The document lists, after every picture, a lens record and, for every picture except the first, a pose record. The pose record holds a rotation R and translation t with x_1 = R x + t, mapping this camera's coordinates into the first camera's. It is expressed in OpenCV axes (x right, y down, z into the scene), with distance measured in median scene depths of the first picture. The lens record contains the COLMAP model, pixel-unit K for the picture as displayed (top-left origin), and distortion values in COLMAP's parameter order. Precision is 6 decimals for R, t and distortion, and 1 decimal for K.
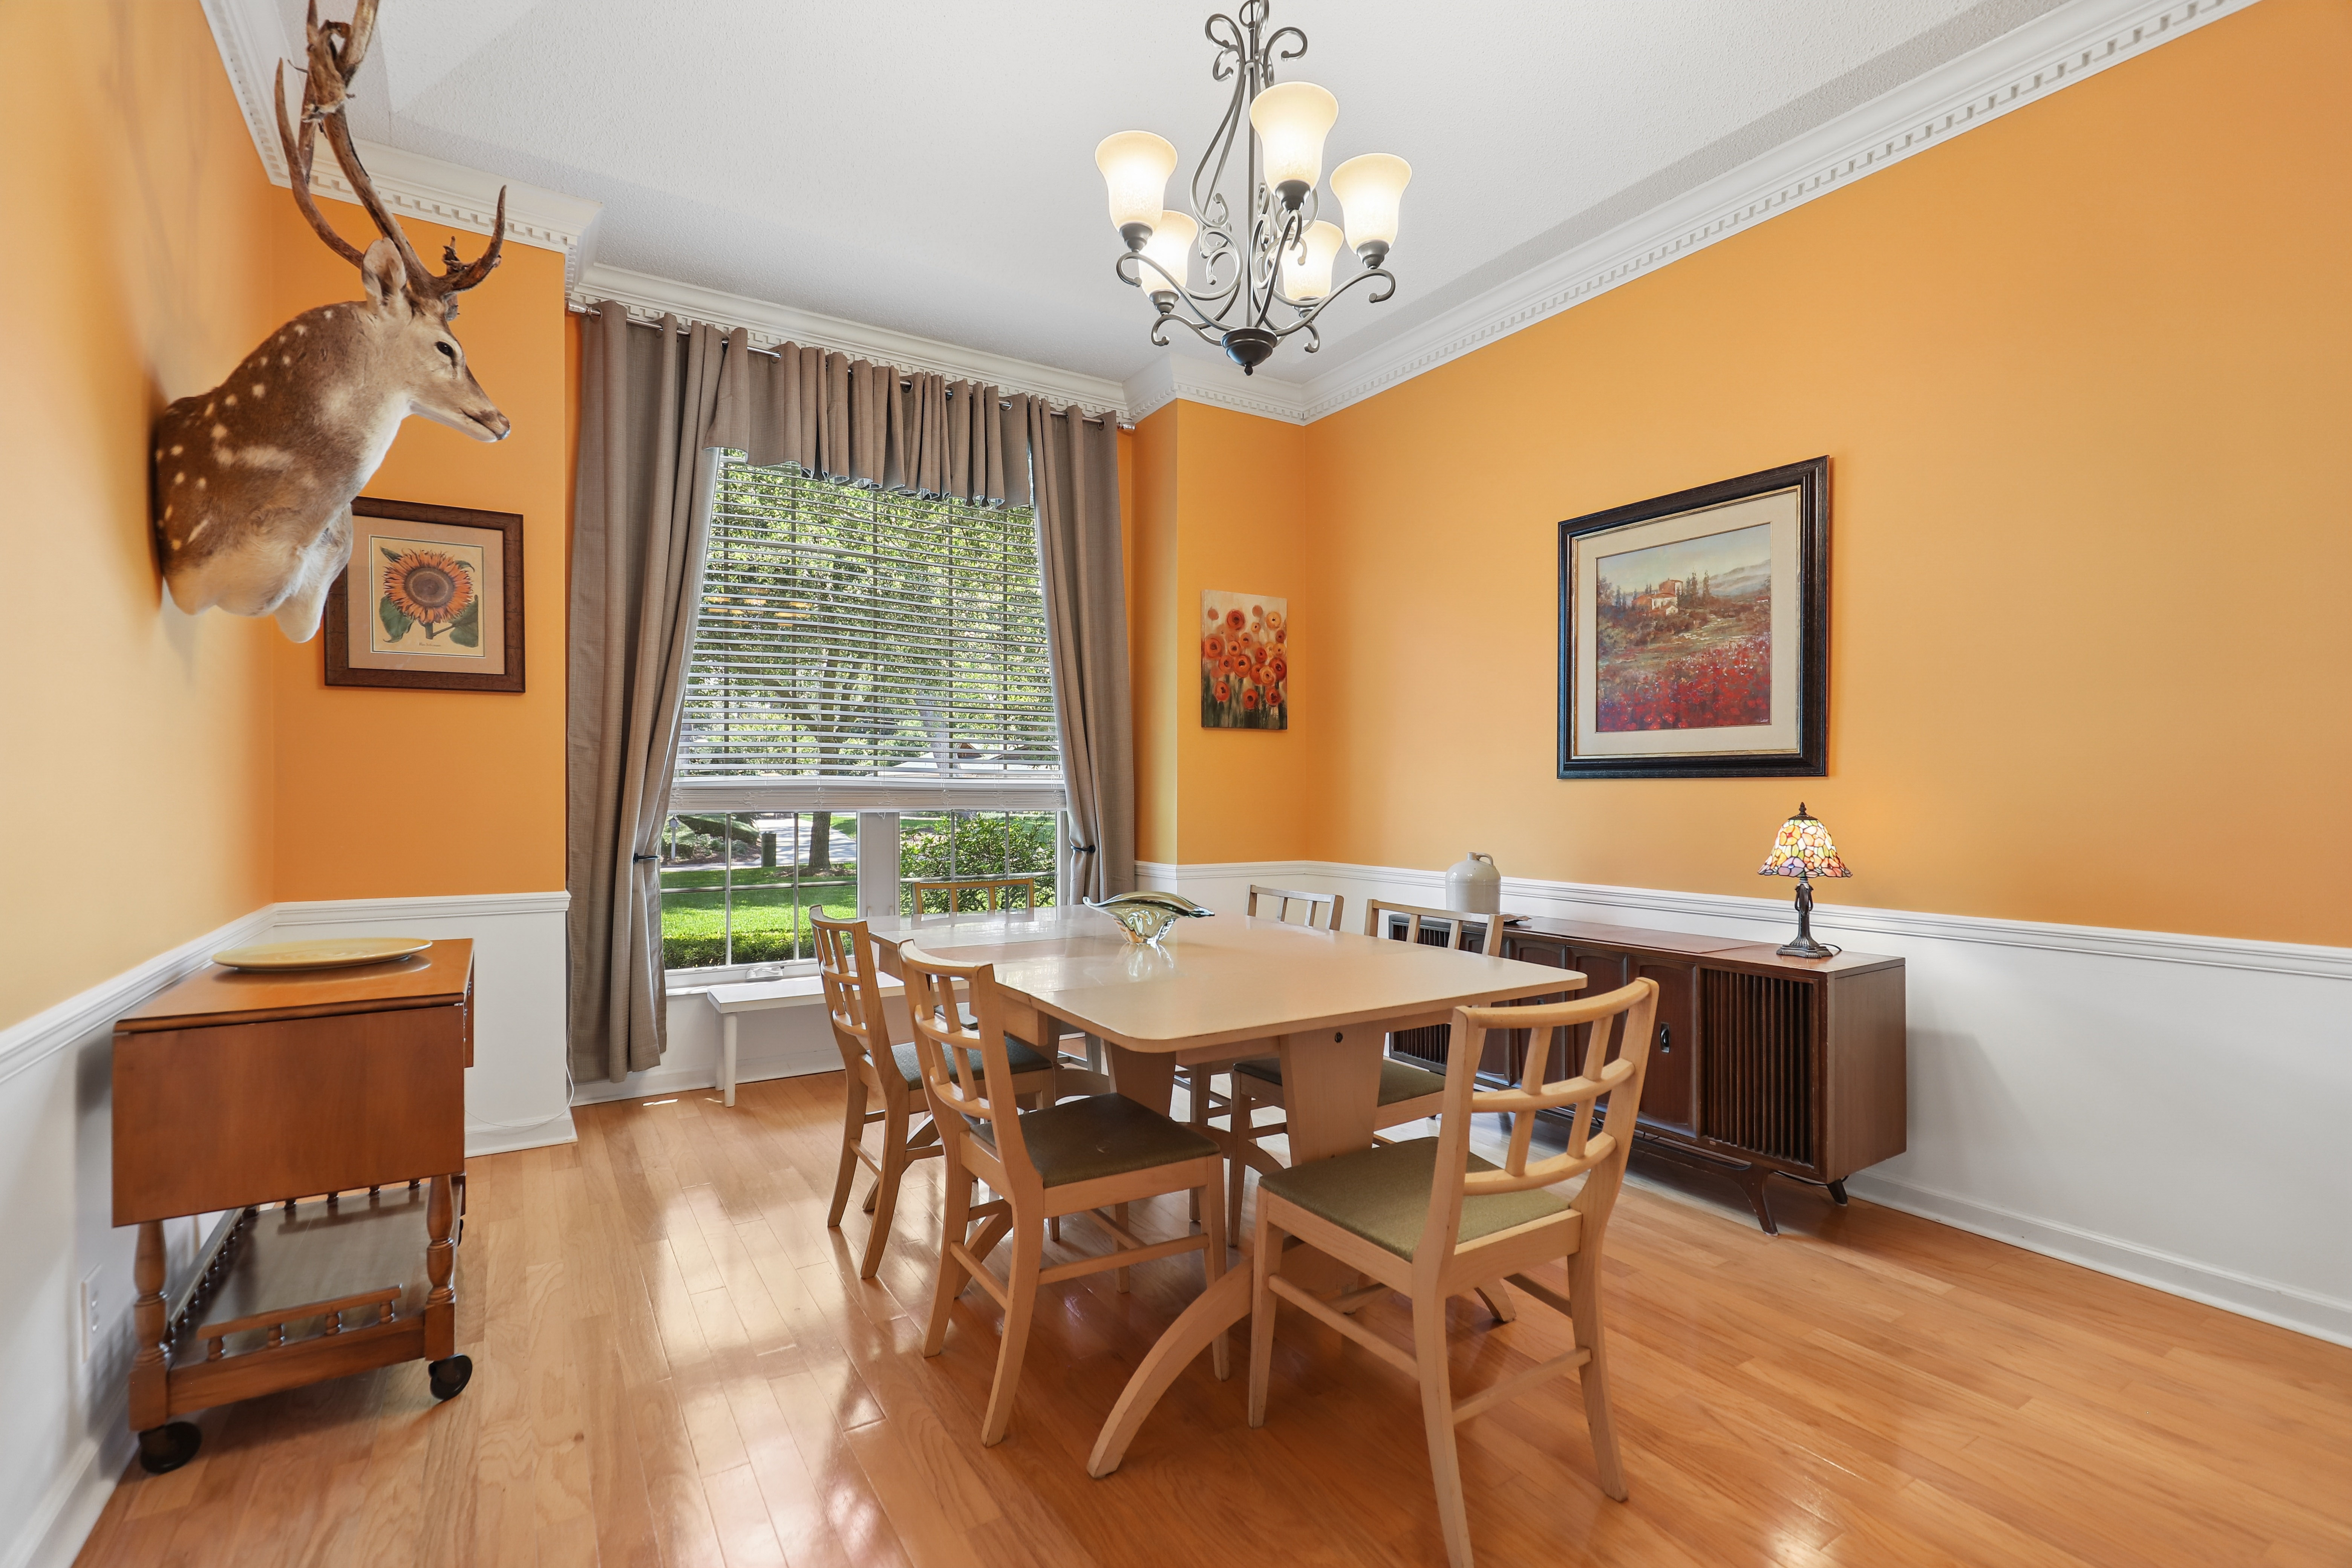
lens RADIAL K [[1091.2, 0, 1173.4], [0, 1091.2, 788.3], [0, 0, 1]] dist [-0.002035, 0.000975]
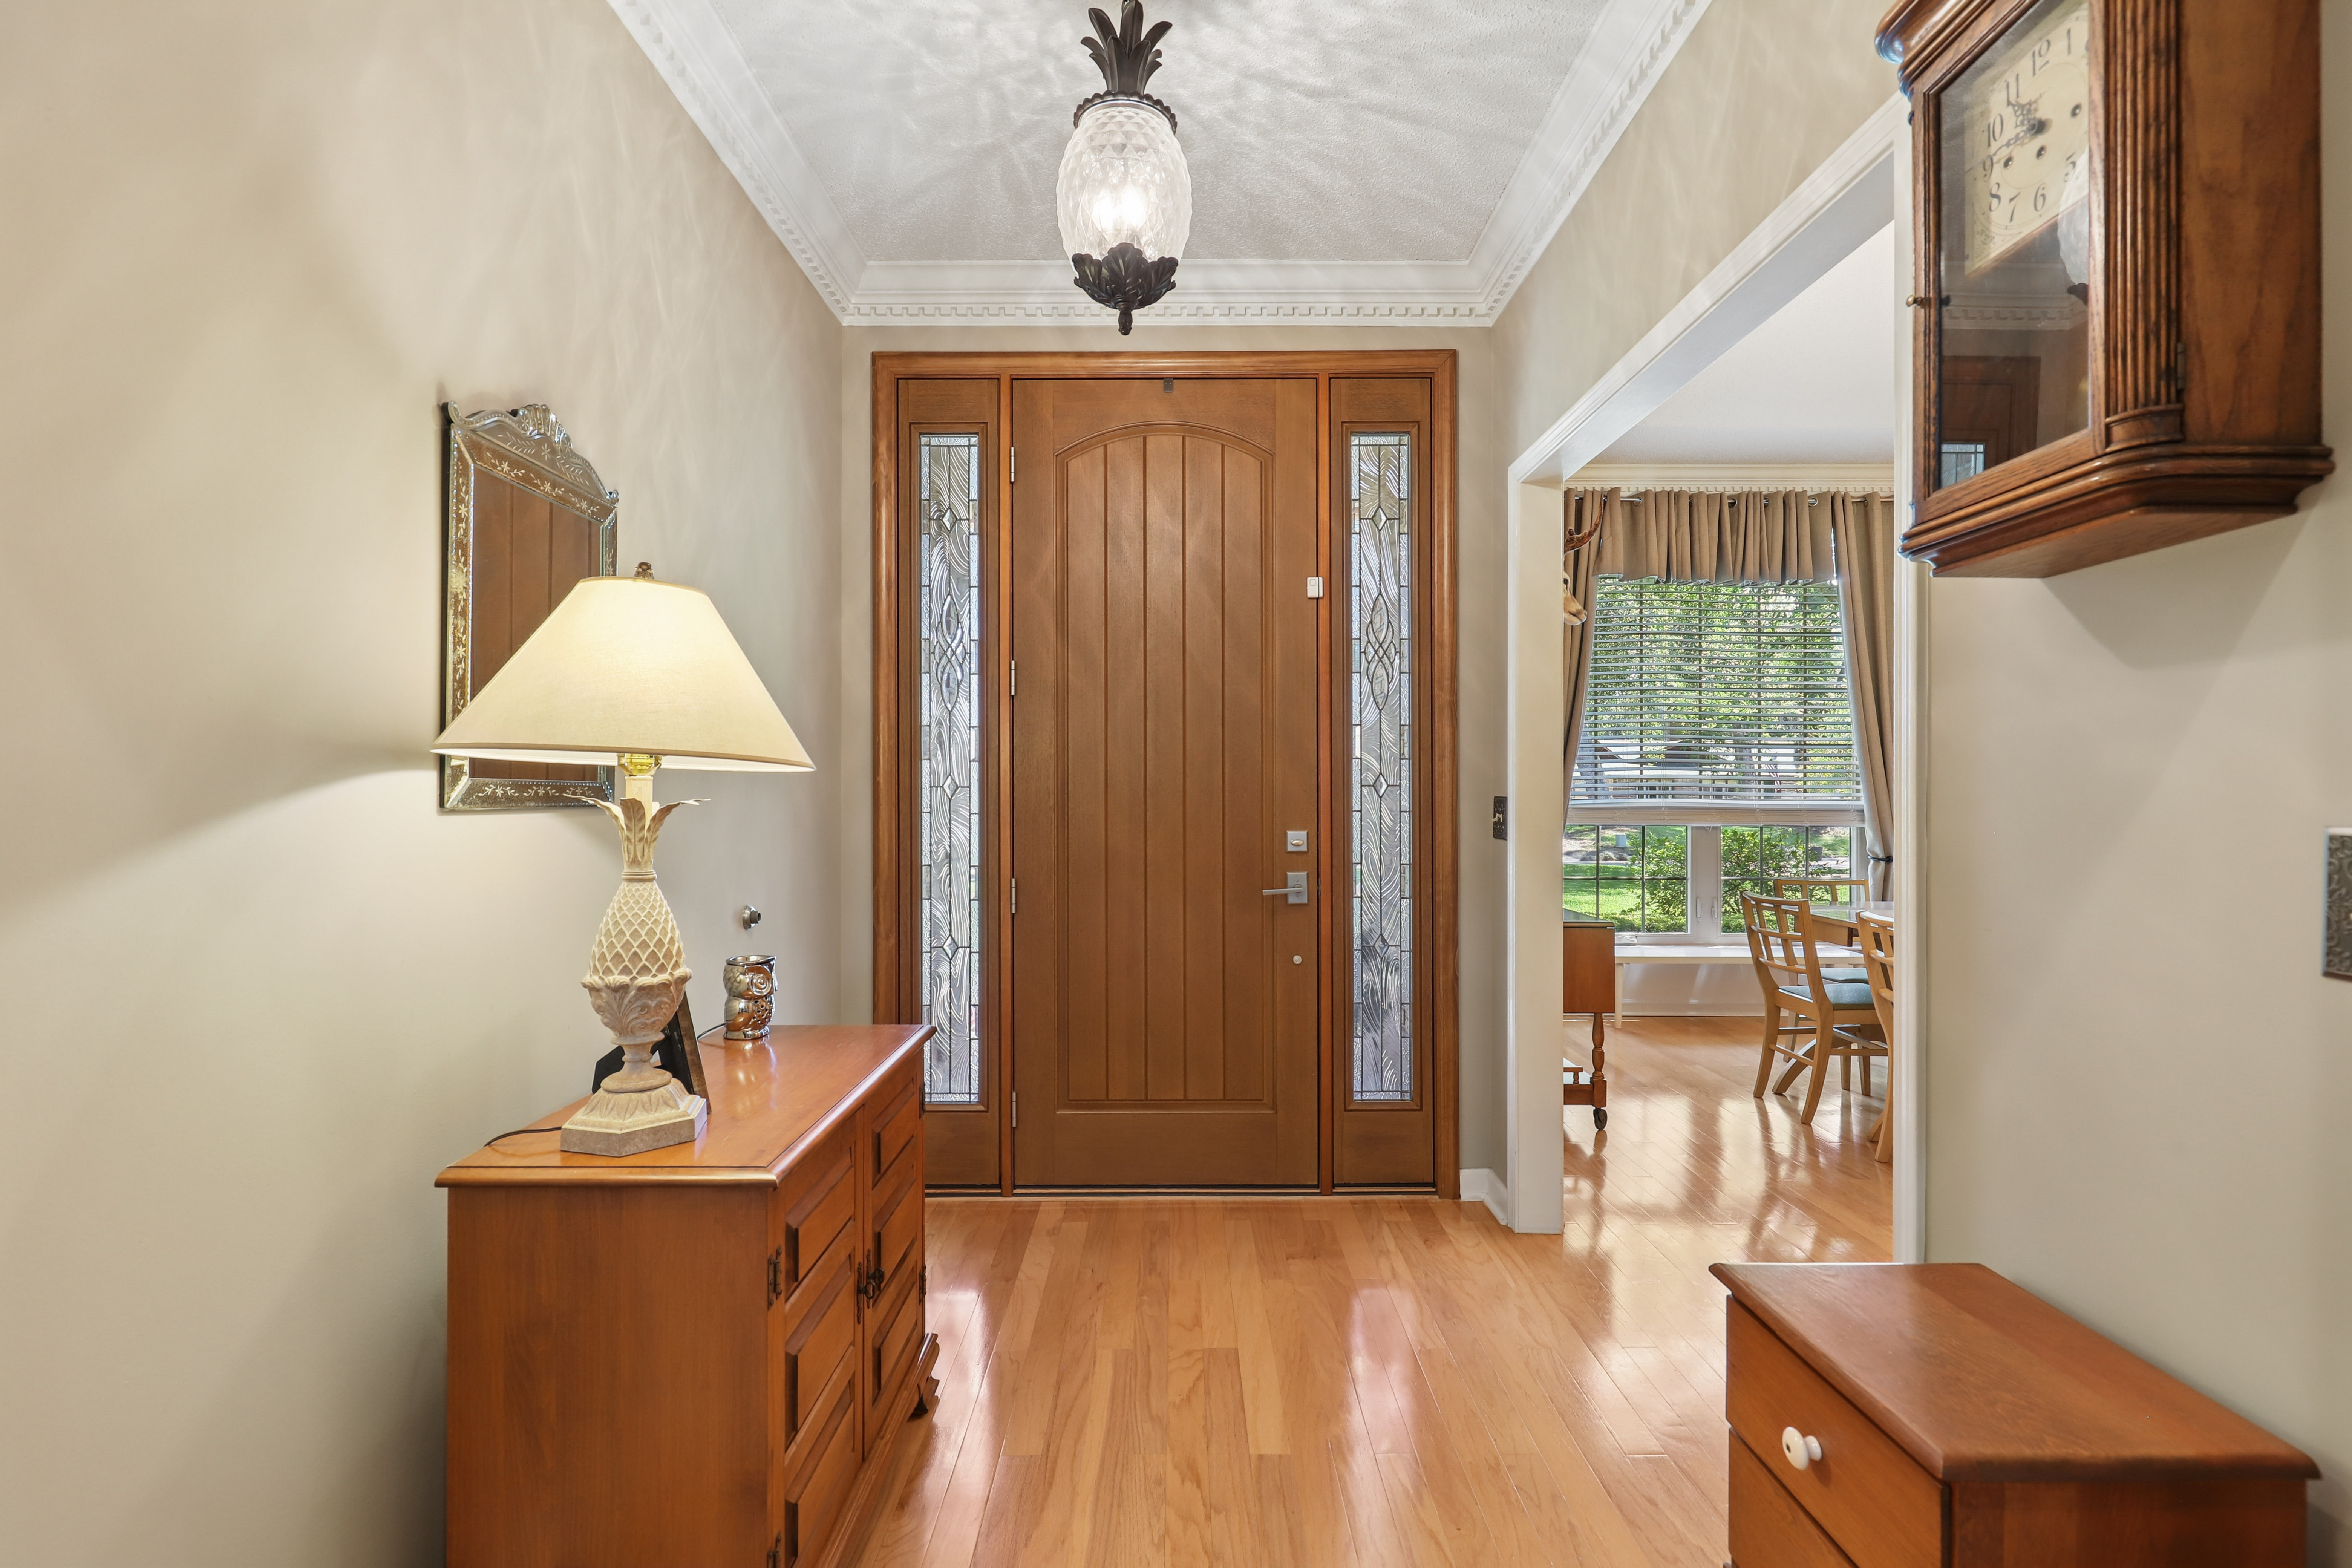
lens RADIAL K [[1091.2, 0, 1180.0], [0, 1091.2, 782.8], [0, 0, 1]] dist [-0.002035, 0.000975]
pose [[0.850204, -0.002651, -0.526447, -0.118154], [-0.002435, 0.999957, -0.008969, -0.017062], [0.526448, 0.008907, 0.850161, -0.466123]]
